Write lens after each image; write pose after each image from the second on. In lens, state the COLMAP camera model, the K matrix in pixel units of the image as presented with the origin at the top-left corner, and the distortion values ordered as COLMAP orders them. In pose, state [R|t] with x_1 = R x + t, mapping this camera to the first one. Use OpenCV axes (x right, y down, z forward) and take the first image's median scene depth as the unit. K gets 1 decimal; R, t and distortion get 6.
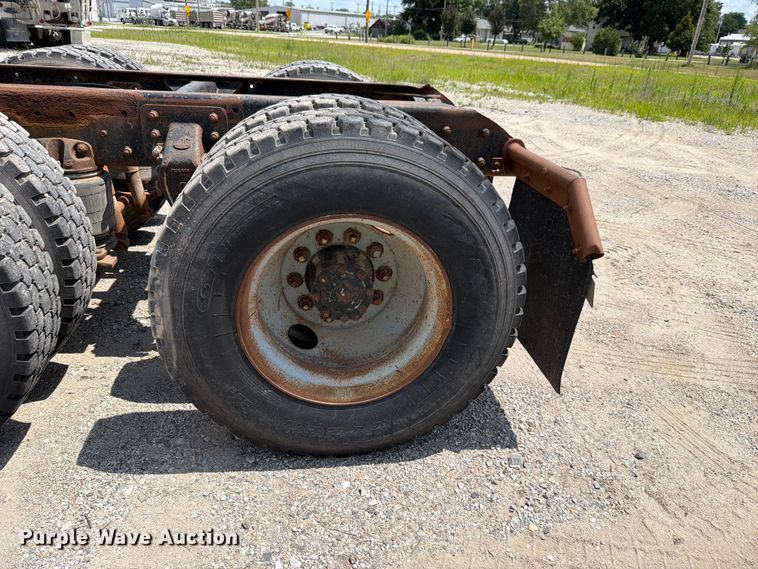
lens RADIAL K [[528.2, 0, 380.3], [0, 528.2, 289.9], [0, 0, 1]] dist [0.021202, -0.039799]
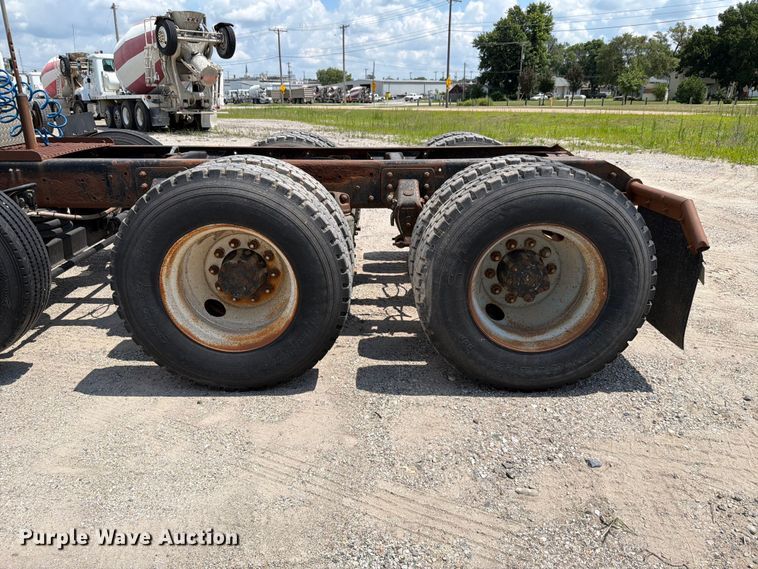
lens RADIAL K [[528.2, 0, 378.1], [0, 528.2, 282.4], [0, 0, 1]] dist [0.021202, -0.039799]
pose [[0.988484, -0.015139, -0.150565, -0.227801], [-0.002800, 0.992983, -0.118225, 0.168158], [0.151298, 0.117285, 0.981505, -0.485305]]
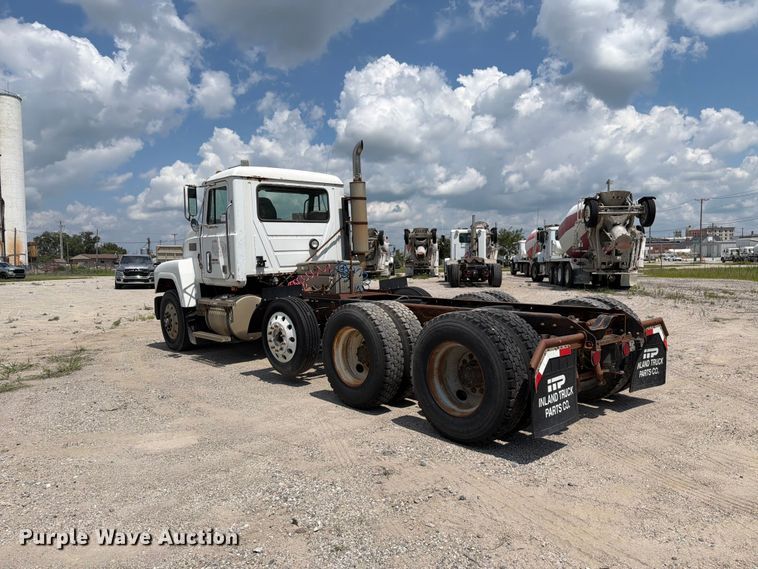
lens RADIAL K [[530.6, 0, 379.0], [0, 530.6, 288.2], [0, 0, 1]] dist [0.008976, -0.023758]
pose [[0.537298, -0.025455, -0.843009, 1.660816], [-0.323519, 0.916861, -0.233882, 0.314309], [0.778876, 0.398393, 0.484392, -0.701008]]
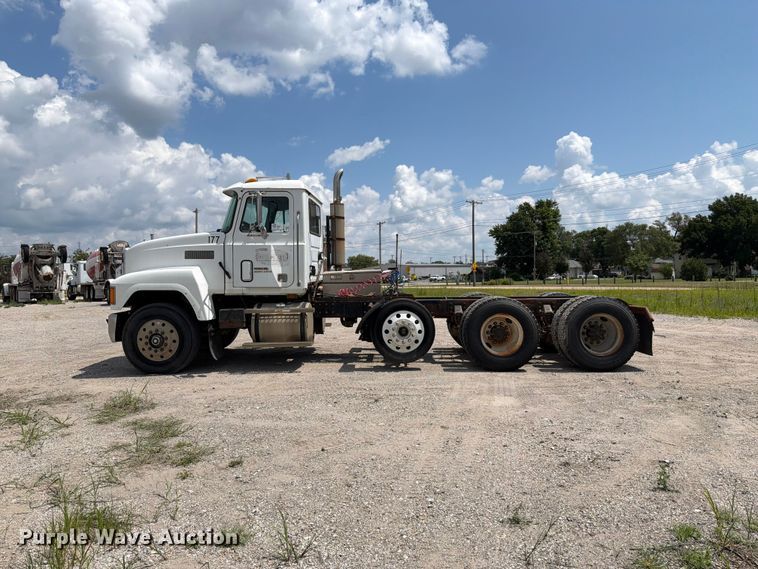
lens RADIAL K [[530.6, 0, 370.3], [0, 530.6, 278.5], [0, 0, 1]] dist [0.008976, -0.023758]
pose [[0.979797, -0.074716, -0.185516, -0.955712], [-0.014801, 0.897963, -0.439822, 1.406155], [0.199448, 0.433682, 0.878715, -3.152353]]
